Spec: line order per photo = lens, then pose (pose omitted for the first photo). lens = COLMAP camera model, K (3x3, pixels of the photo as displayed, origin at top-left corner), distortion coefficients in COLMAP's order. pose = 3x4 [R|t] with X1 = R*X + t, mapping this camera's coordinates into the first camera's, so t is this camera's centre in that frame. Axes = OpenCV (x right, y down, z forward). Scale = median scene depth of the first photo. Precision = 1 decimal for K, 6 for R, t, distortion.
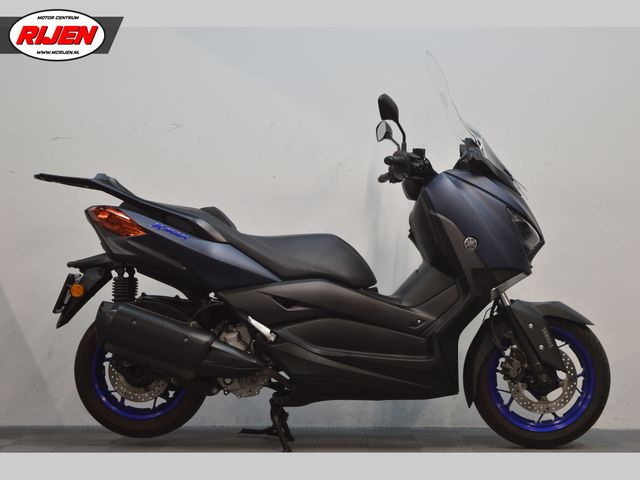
lens RADIAL K [[1462.8, 0, 320.0], [0, 1462.8, 240.0], [0, 0, 1]] dist [-0.047508, 0.027934]
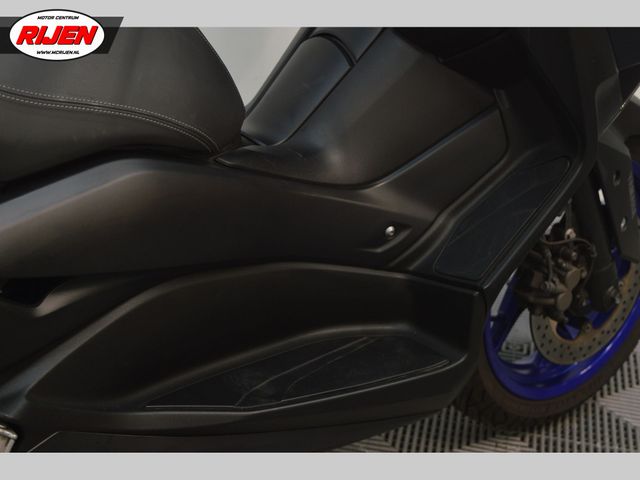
lens RADIAL K [[1303.8, 0, 320.0], [0, 1303.8, 240.0], [0, 0, 1]] dist [-0.313052, -0.063135]
pose [[0.821991, -0.190205, 0.536798, -0.098938], [-0.077352, 0.896555, 0.436127, -0.065608], [-0.564223, -0.400015, 0.722247, 0.795723]]
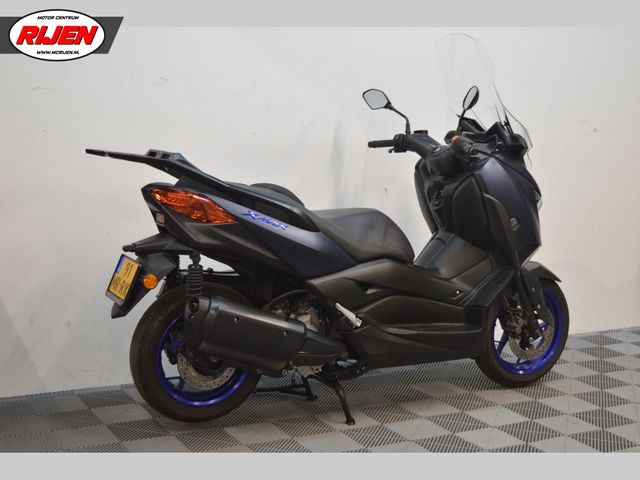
lens RADIAL K [[979.5, 0, 320.0], [0, 979.5, 240.0], [0, 0, 1]] dist [0.001891, -0.022190]
pose [[0.870304, -0.041310, 0.490779, -0.375032], [-0.047398, 0.984826, 0.166947, -0.098696], [-0.490229, -0.168557, 0.855140, 0.431289]]
